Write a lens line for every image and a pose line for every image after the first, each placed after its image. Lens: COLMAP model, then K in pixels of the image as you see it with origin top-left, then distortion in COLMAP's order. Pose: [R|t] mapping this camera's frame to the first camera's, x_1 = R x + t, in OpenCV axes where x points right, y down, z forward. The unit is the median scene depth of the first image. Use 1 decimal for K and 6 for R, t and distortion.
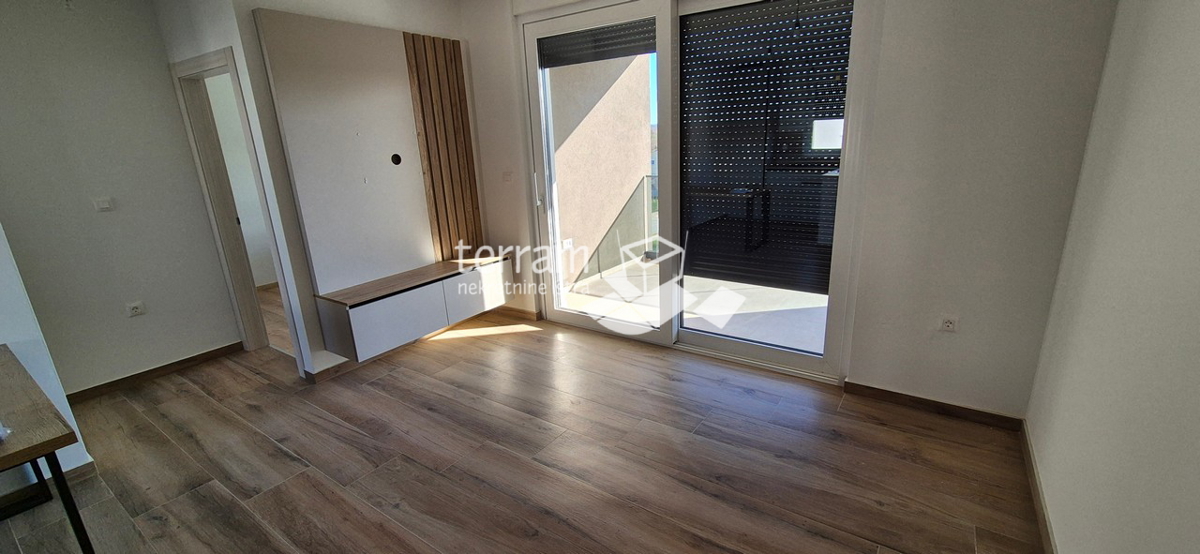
lens RADIAL K [[489.4, 0, 609.5], [0, 489.4, 282.7], [0, 0, 1]] dist [-0.010357, 0.001492]
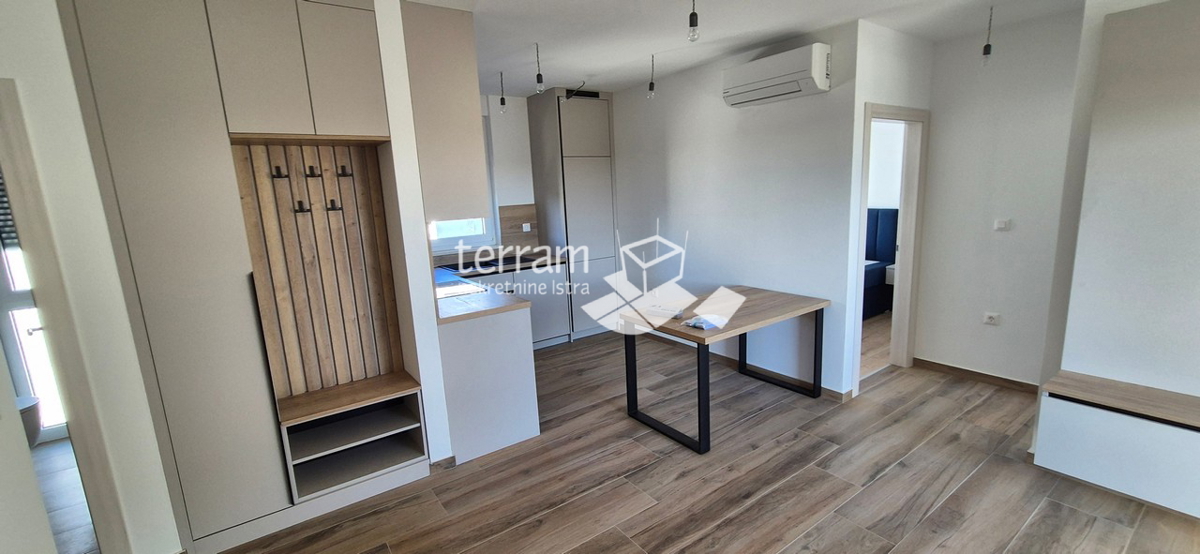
lens RADIAL K [[489.4, 0, 600.1], [0, 489.4, 278.8], [0, 0, 1]] dist [-0.010357, 0.001492]
pose [[-0.351336, 0.221647, -0.909635, 0.405010], [-0.210256, 0.928078, 0.307350, -0.224891], [0.912335, 0.299239, -0.279464, 0.570072]]
